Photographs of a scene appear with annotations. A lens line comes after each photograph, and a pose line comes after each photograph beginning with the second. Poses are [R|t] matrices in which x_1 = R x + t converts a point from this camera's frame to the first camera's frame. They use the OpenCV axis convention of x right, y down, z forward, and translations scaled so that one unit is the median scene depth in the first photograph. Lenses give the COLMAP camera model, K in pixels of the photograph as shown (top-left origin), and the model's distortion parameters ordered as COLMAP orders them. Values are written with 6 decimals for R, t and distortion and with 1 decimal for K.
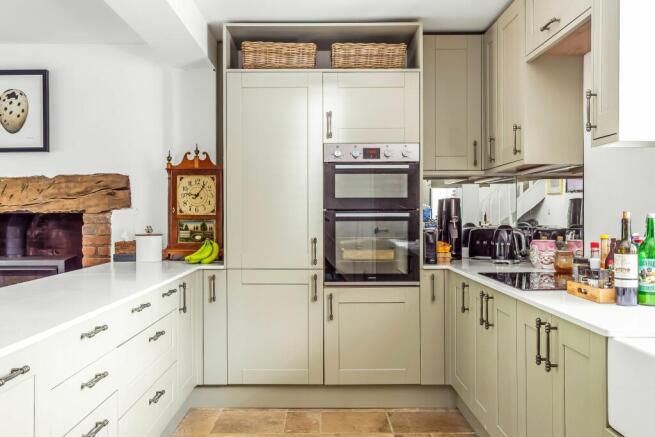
lens RADIAL K [[639.2, 0, 327.5], [0, 639.2, 218.5], [0, 0, 1]] dist [0.016347, 0.000804]
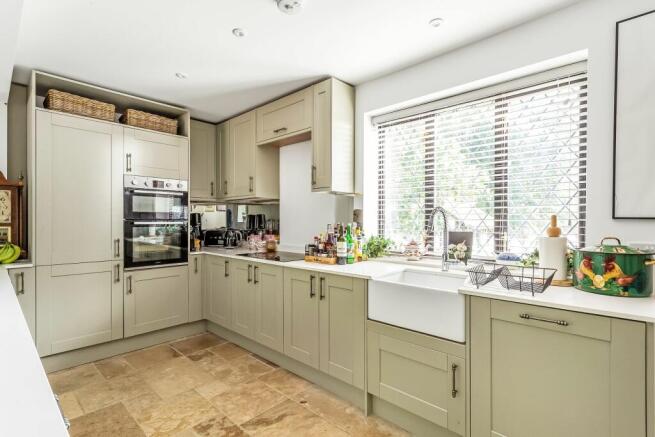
lens RADIAL K [[314.2, 0, 327.5], [0, 314.2, 218.5], [0, 0, 1]] dist [0.000238, 0.000130]
pose [[0.681052, 0.009733, 0.732170, -0.216524], [-0.000713, 0.999920, -0.012628, -0.006860], [-0.732235, 0.008079, 0.681004, 0.160396]]
